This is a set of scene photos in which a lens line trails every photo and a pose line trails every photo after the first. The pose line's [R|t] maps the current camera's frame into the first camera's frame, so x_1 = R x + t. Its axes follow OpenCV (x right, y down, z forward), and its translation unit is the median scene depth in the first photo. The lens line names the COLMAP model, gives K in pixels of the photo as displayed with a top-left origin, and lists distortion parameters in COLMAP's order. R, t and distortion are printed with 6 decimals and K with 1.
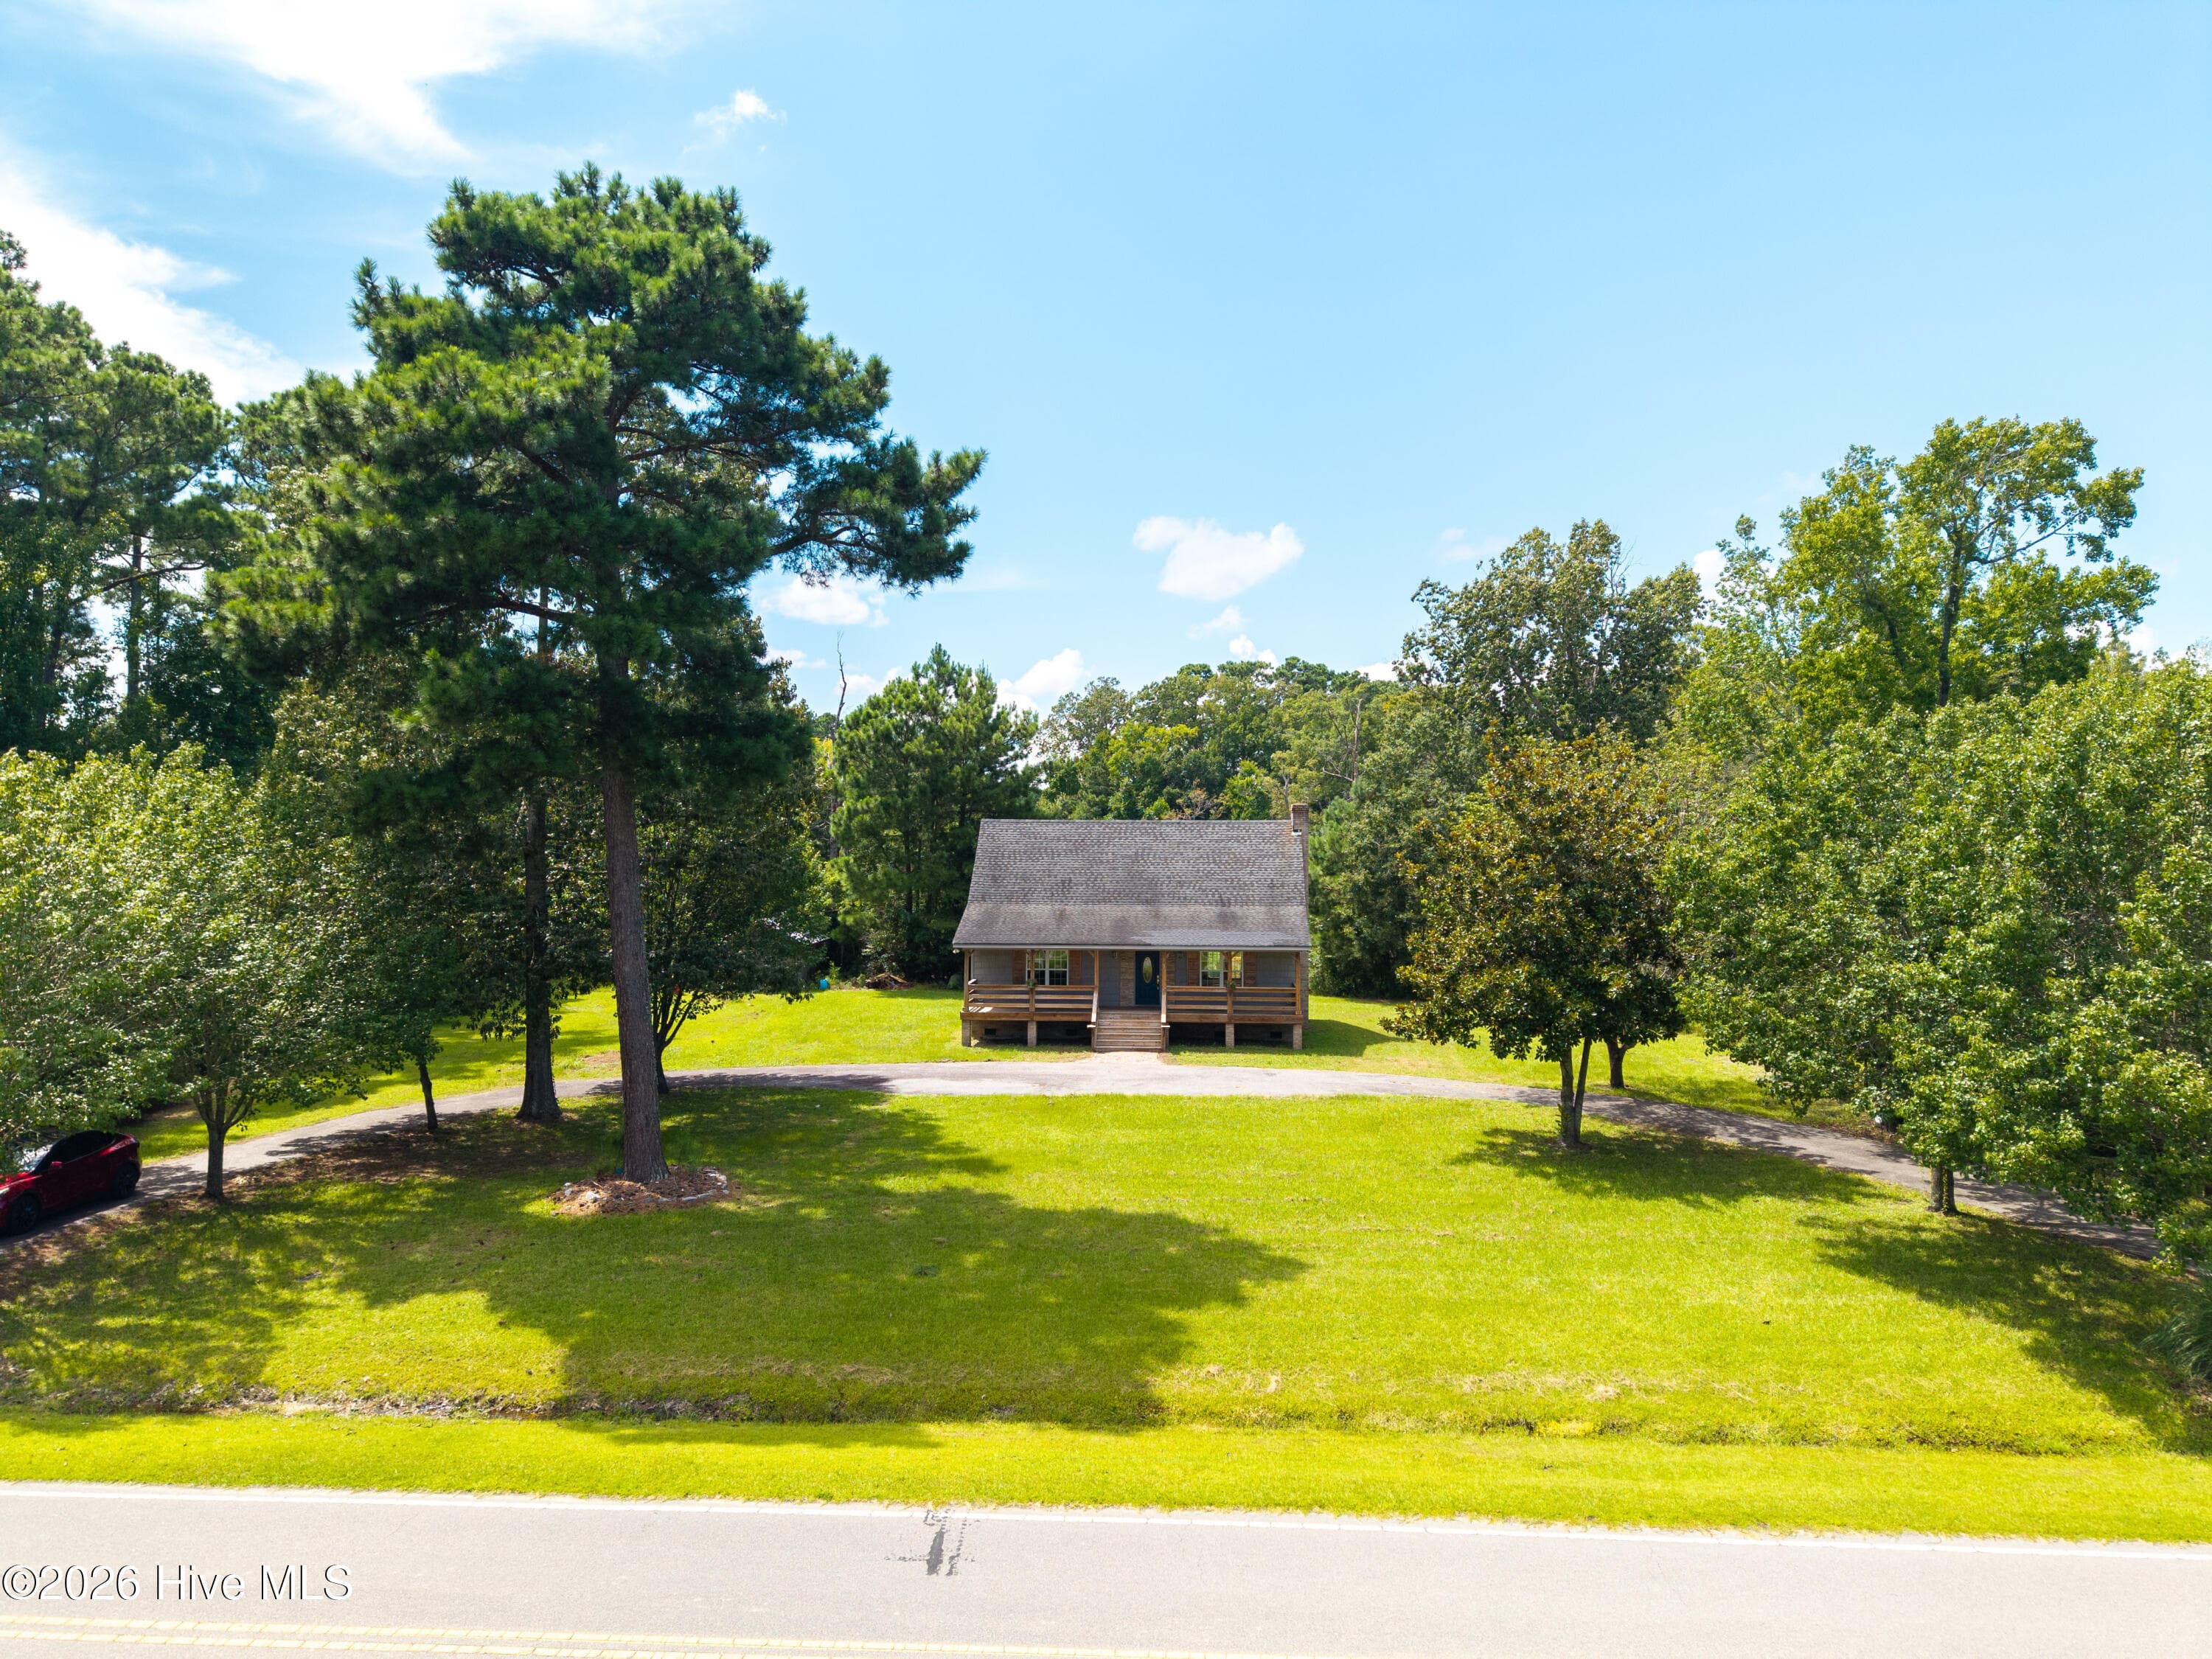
lens RADIAL K [[1469.6, 0, 1092.0], [0, 1469.6, 836.0], [0, 0, 1]] dist [0.002486, -0.004274]
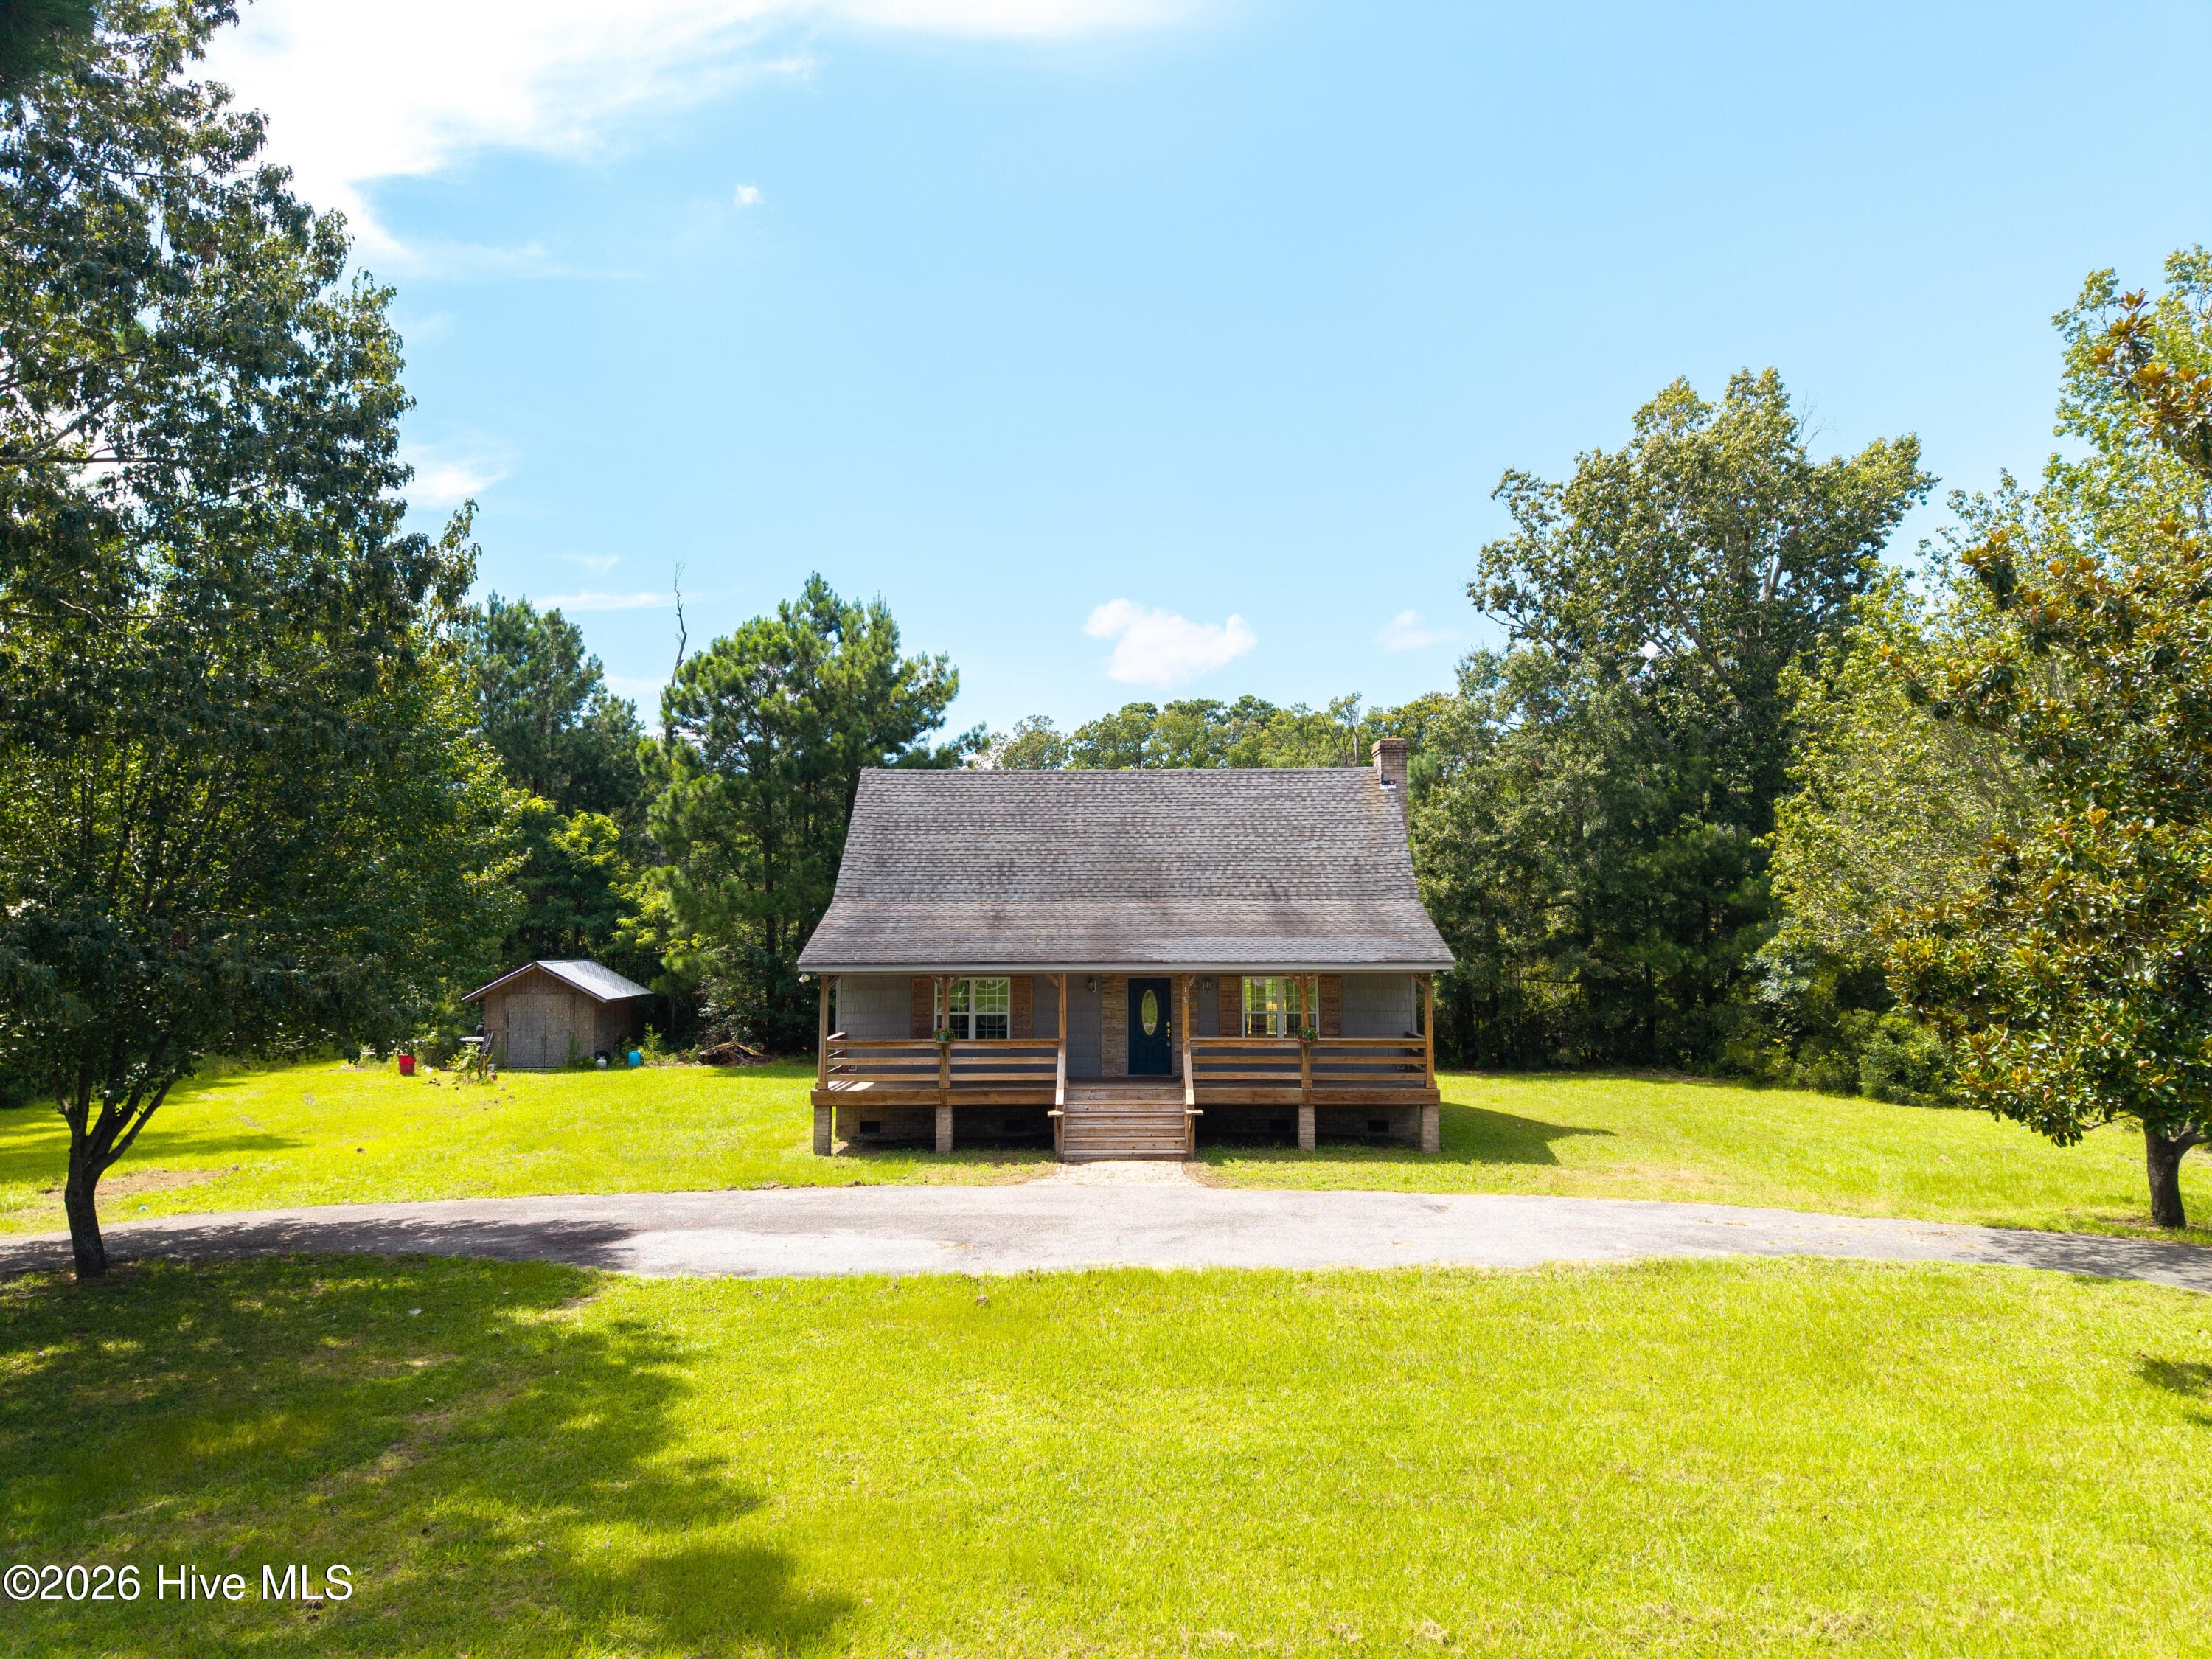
lens RADIAL K [[1469.6, 0, 1103.2], [0, 1469.6, 818.8], [0, 0, 1]] dist [0.002486, -0.004274]
pose [[0.998920, -0.005165, 0.046166, -0.006108], [0.008489, 0.997362, -0.072092, 0.058629], [-0.045672, 0.072407, 0.996329, 0.440271]]
